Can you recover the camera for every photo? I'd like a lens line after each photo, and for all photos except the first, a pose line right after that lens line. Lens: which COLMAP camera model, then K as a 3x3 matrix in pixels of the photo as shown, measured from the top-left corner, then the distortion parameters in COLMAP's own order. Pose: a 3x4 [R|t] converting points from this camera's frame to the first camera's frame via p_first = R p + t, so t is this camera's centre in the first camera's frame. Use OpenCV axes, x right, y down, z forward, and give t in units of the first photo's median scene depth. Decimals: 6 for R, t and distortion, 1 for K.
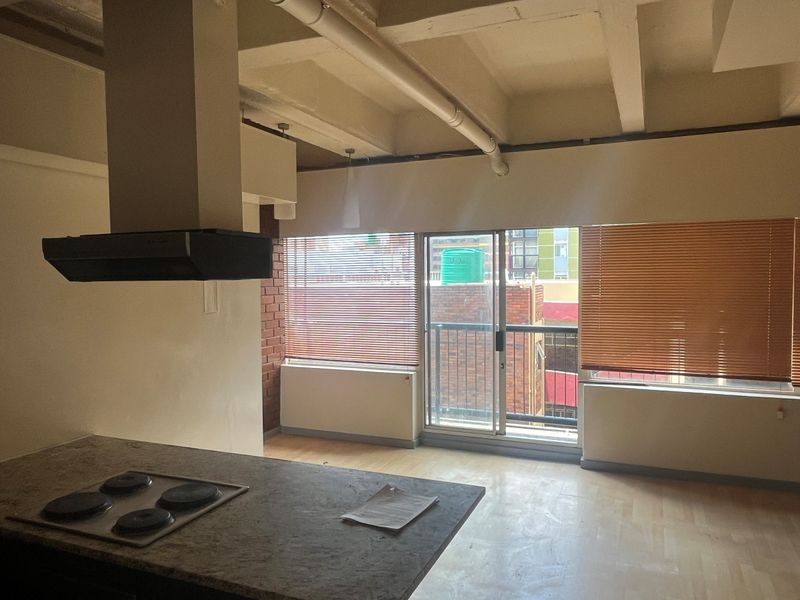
lens RADIAL K [[594.1, 0, 392.7], [0, 594.1, 296.8], [0, 0, 1]] dist [0.006509, -0.007922]
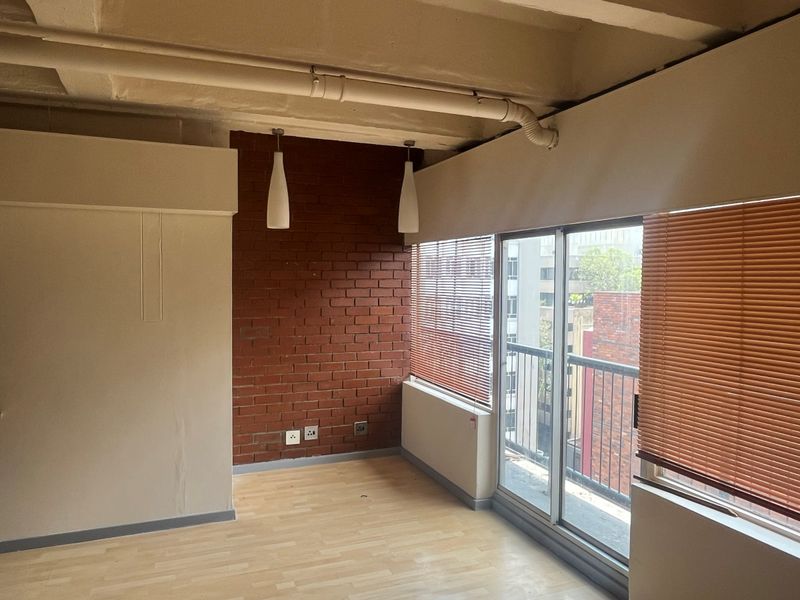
lens RADIAL K [[594.1, 0, 398.5], [0, 594.1, 299.8], [0, 0, 1]] dist [0.006509, -0.007922]
pose [[0.709414, 0.041276, -0.703583, 0.556601], [-0.039424, 0.999045, 0.018860, -0.036917], [0.703689, 0.014359, 0.710363, 0.402244]]
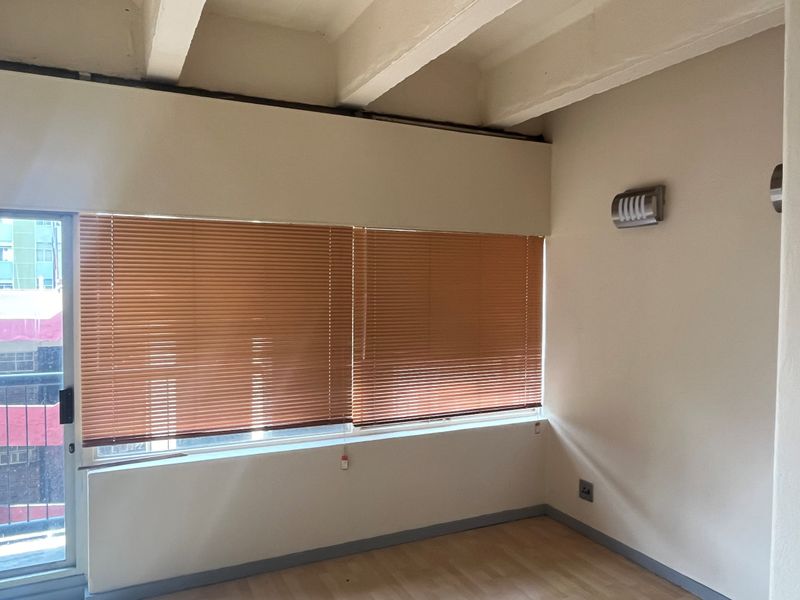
lens RADIAL K [[594.1, 0, 392.5], [0, 594.1, 303.6], [0, 0, 1]] dist [0.006509, -0.007922]
pose [[0.654461, -0.016311, 0.755920, 0.065358], [0.018136, 0.999818, 0.005872, -0.024603], [-0.755879, 0.009866, 0.654637, 0.354081]]
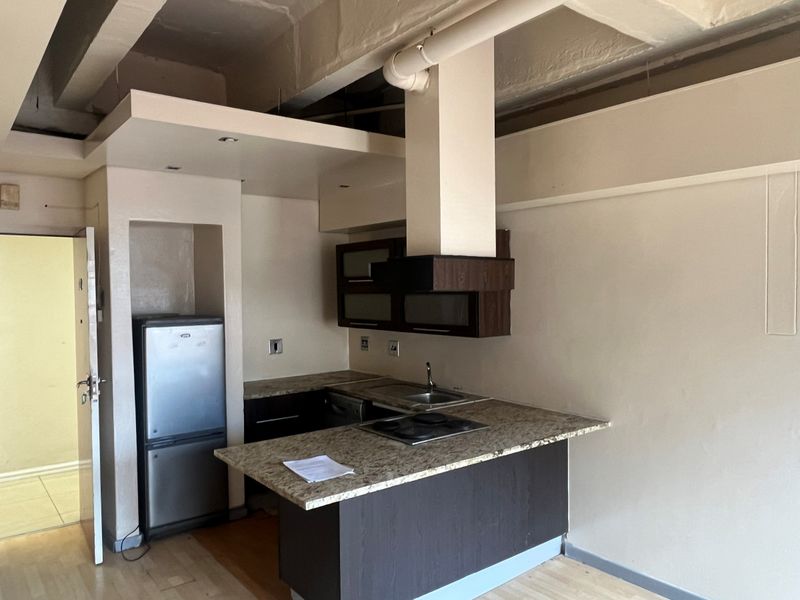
lens RADIAL K [[594.1, 0, 398.1], [0, 594.1, 302.2], [0, 0, 1]] dist [0.006509, -0.007922]
pose [[-0.481346, 0.040516, -0.875594, 0.406116], [-0.013848, 0.998455, 0.053814, -0.033447], [0.876421, 0.038028, -0.480042, 0.683600]]
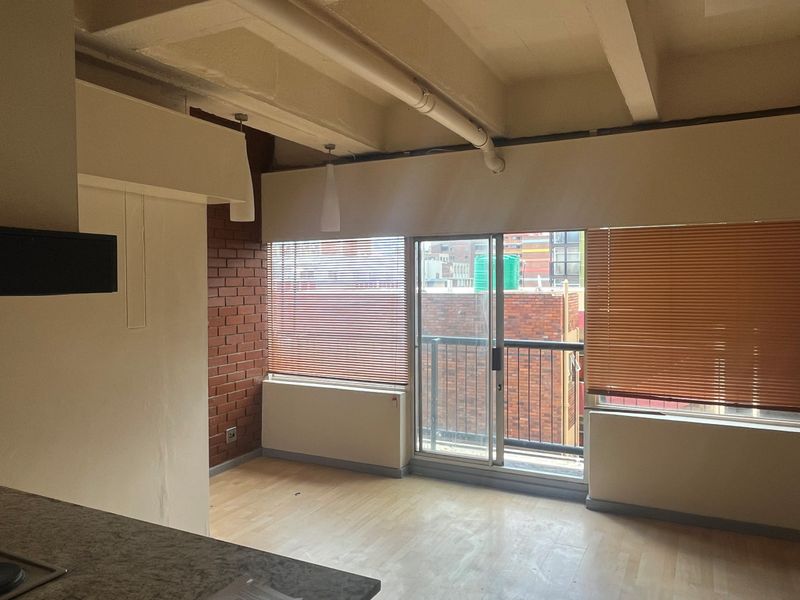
lens RADIAL K [[594.1, 0, 399.4], [0, 594.1, 292.9], [0, 0, 1]] dist [0.006509, -0.007922]
pose [[0.998127, 0.006611, -0.060817, 0.094888], [-0.007596, 0.999843, -0.015981, -0.009658], [0.060702, 0.016413, 0.998021, 0.113105]]
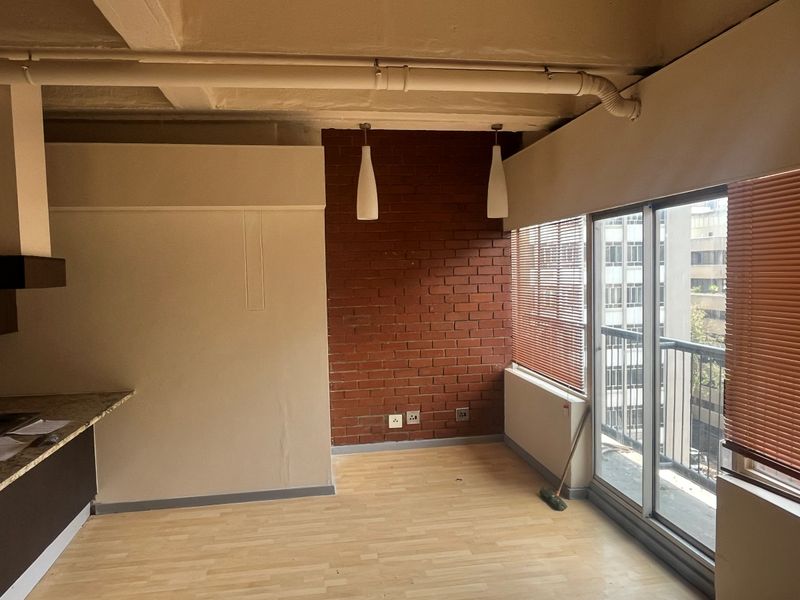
lens RADIAL K [[594.1, 0, 402.3], [0, 594.1, 304.8], [0, 0, 1]] dist [0.006509, -0.007922]
pose [[0.533933, 0.046775, -0.844232, 0.612750], [-0.012888, 0.998803, 0.047189, -0.031728], [0.845429, -0.014315, 0.533896, 0.451753]]
